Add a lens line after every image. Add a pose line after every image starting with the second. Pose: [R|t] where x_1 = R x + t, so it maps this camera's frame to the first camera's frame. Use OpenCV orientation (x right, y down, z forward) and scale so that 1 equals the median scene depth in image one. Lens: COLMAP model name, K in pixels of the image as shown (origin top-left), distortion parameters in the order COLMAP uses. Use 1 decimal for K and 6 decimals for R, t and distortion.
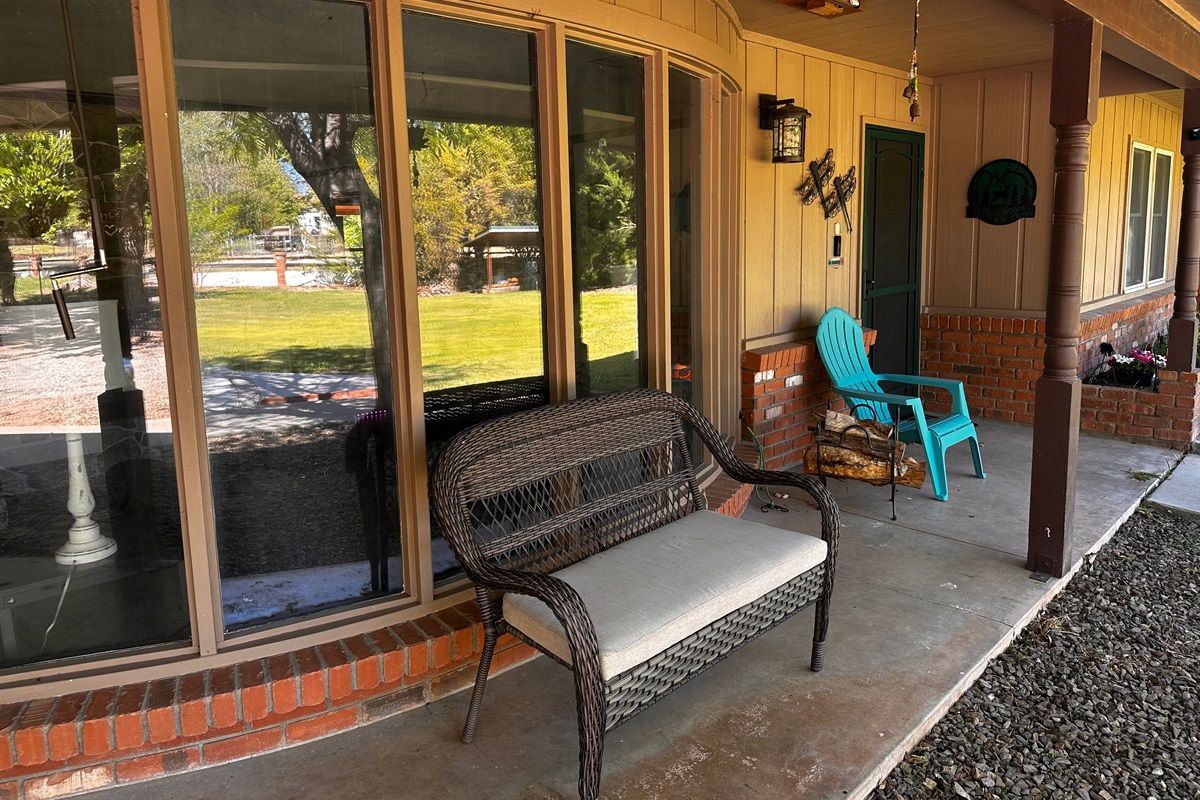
lens RADIAL K [[867.6, 0, 600.0], [0, 867.6, 400.0], [0, 0, 1]] dist [-0.005216, -0.006571]
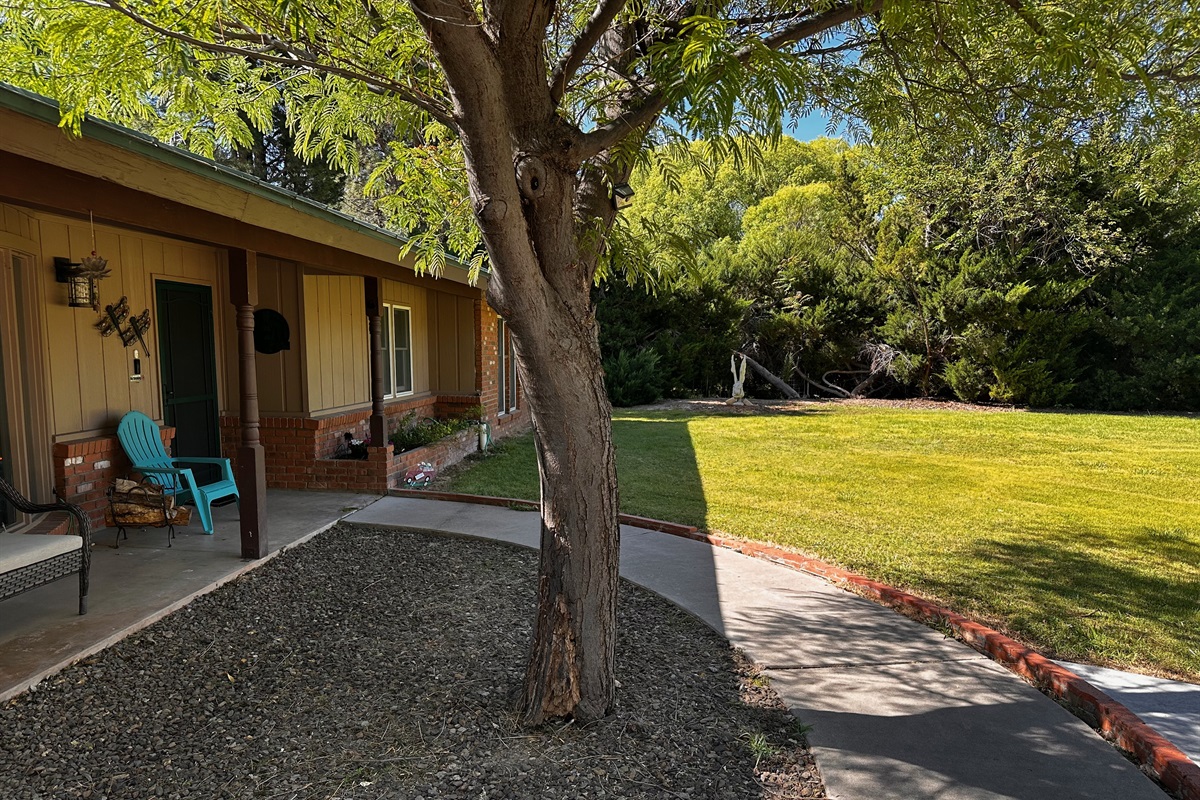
lens RADIAL K [[844.8, 0, 598.4], [0, 844.8, 454.5], [0, 0, 1]] dist [-0.004371, -0.006561]
pose [[0.785824, -0.047625, 0.616614, 0.020936], [0.089131, 0.995343, -0.036713, 0.078722], [-0.611994, 0.083809, 0.786409, -0.510043]]
